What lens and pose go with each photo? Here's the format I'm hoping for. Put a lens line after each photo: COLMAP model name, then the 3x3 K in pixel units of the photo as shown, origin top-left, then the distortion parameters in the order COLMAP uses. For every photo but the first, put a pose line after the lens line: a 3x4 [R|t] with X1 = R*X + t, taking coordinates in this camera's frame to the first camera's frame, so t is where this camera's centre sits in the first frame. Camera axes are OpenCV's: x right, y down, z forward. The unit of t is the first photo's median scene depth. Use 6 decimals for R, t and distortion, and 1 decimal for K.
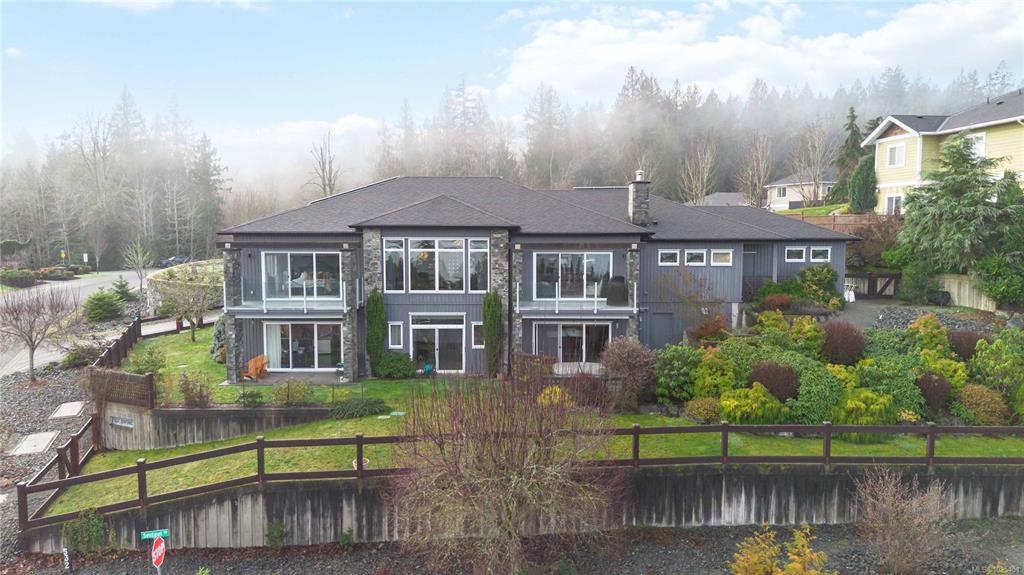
lens RADIAL K [[725.5, 0, 512.0], [0, 725.5, 287.5], [0, 0, 1]] dist [0.084768, -0.083308]
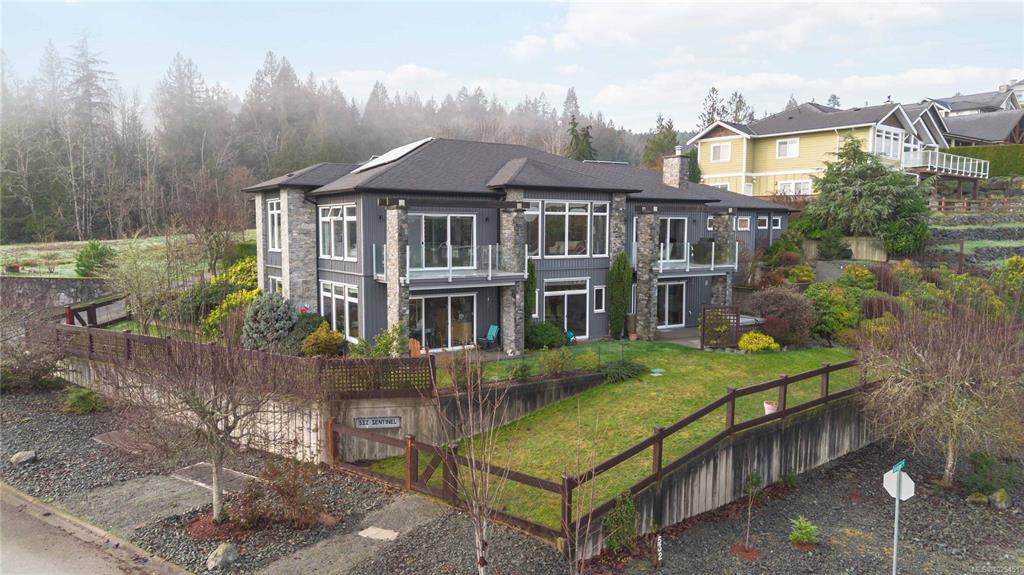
lens RADIAL K [[725.5, 0, 512.0], [0, 725.5, 287.5], [0, 0, 1]] dist [0.084768, -0.083308]
pose [[0.816821, -0.043345, 0.575260, -0.720547], [0.044918, 0.998925, 0.011488, 0.032678], [-0.575140, 0.016457, 0.817890, 0.248968]]
